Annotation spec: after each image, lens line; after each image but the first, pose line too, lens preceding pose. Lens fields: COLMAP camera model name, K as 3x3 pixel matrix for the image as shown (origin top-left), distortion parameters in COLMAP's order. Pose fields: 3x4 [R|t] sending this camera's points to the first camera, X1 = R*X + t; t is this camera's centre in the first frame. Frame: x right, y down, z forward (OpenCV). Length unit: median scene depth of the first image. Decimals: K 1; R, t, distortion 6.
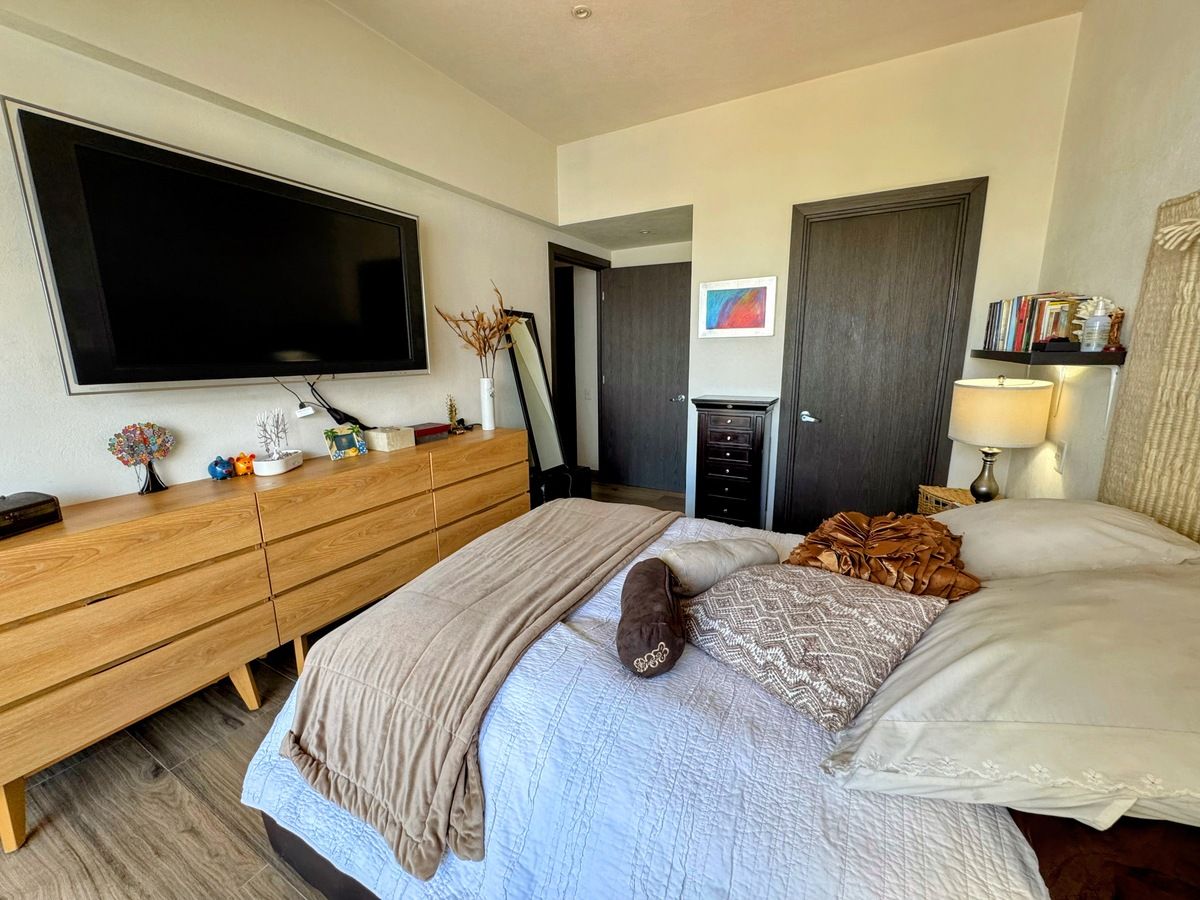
lens RADIAL K [[478.1, 0, 599.4], [0, 478.1, 448.6], [0, 0, 1]] dist [-0.001811, -0.000089]
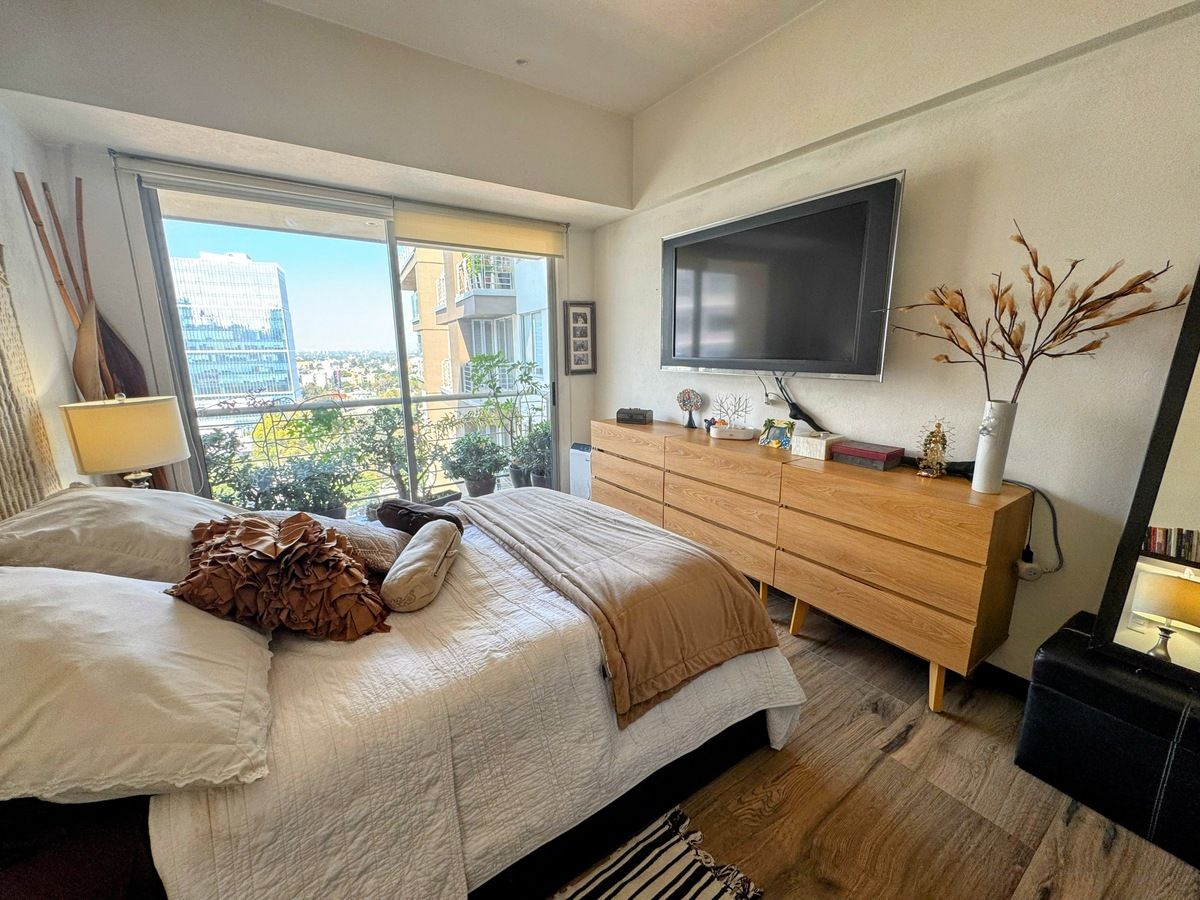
lens RADIAL K [[478.1, 0, 599.4], [0, 478.1, 448.6], [0, 0, 1]] dist [-0.001811, -0.000089]
pose [[-0.436426, 0.193610, -0.878662, 0.778711], [-0.176488, 0.939180, 0.294606, -0.296229], [0.882261, 0.283647, -0.375713, 1.362709]]
